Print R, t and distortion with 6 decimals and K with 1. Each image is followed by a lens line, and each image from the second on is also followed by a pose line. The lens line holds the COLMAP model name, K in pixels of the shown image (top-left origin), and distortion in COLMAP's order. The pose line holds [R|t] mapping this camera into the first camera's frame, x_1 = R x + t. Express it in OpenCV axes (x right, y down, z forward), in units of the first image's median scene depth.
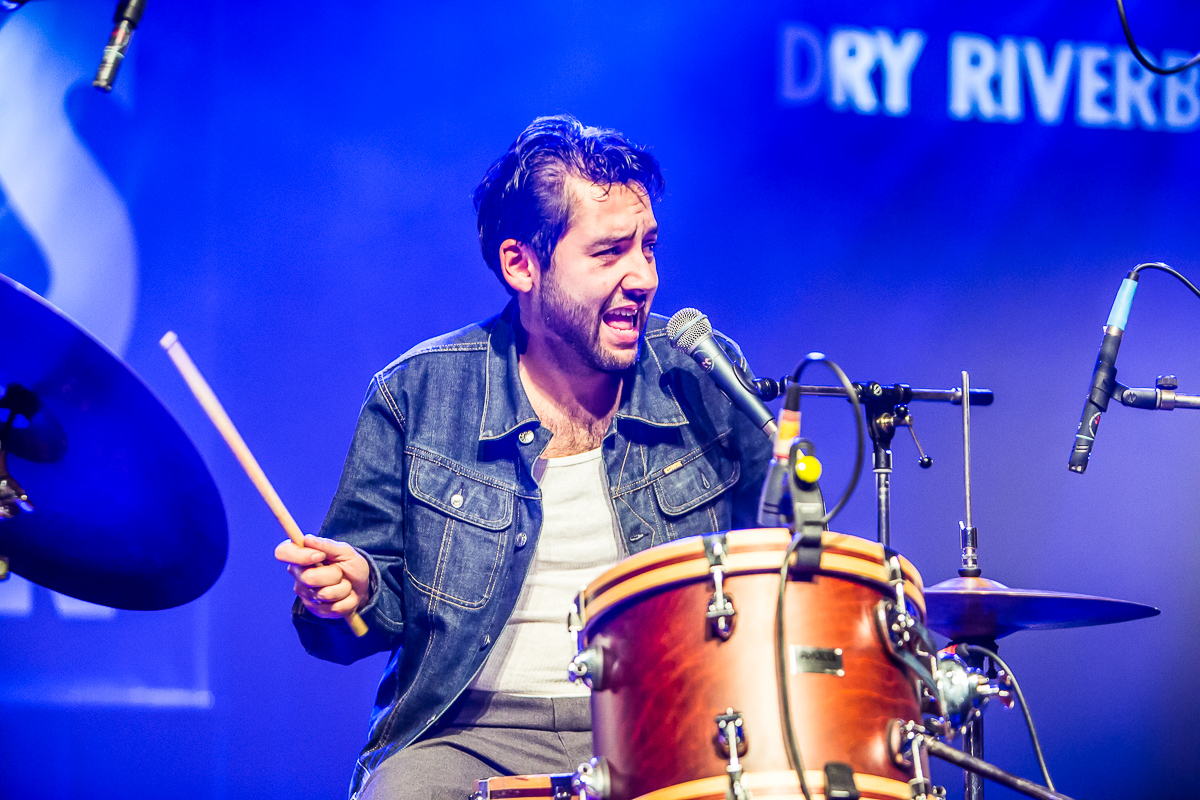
lens RADIAL K [[3167.9, 0, 599.5], [0, 3167.9, 466.2], [0, 0, 1]] dist [0.019733, 0.233526]
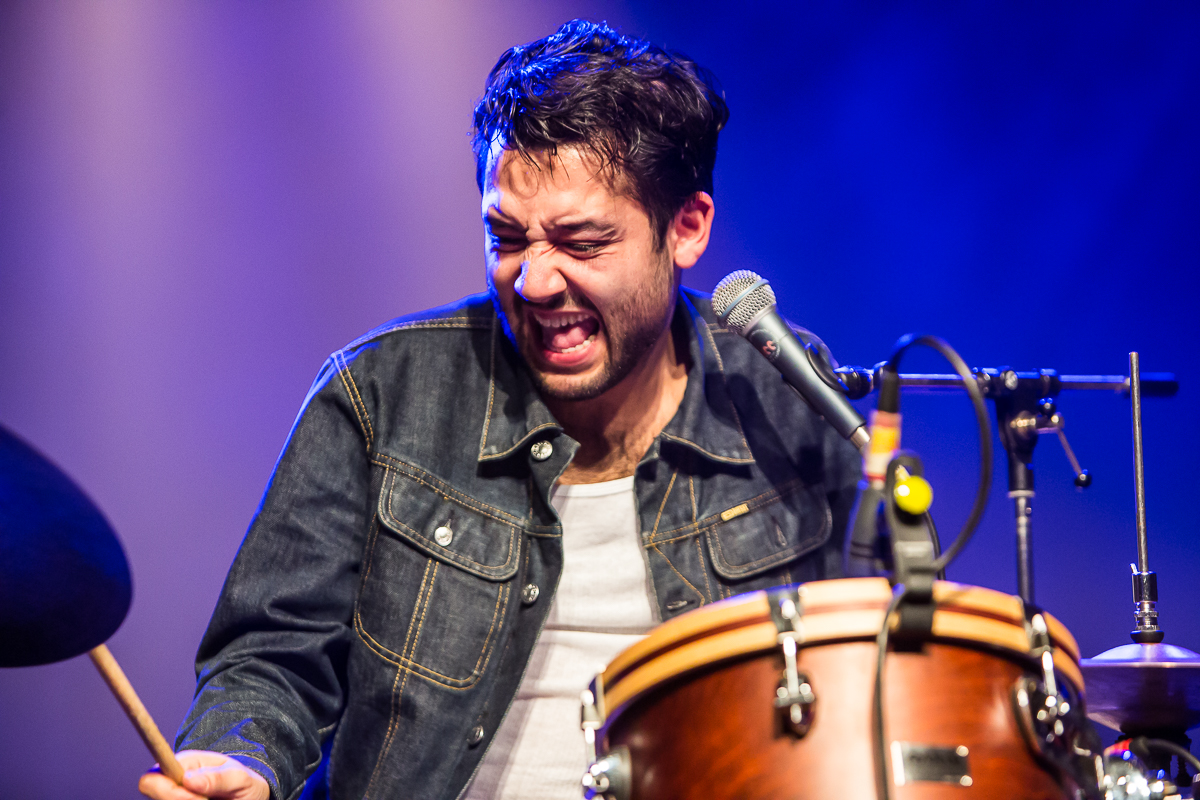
lens RADIAL K [[3911.2, 0, 600.3], [0, 3911.2, 487.0], [0, 0, 1]] dist [0.689112, -1.067754]
pose [[0.999705, -0.021099, -0.012020, 0.006067], [0.021180, 0.999754, 0.006640, -0.008199], [0.011877, -0.006892, 0.999906, 0.113863]]
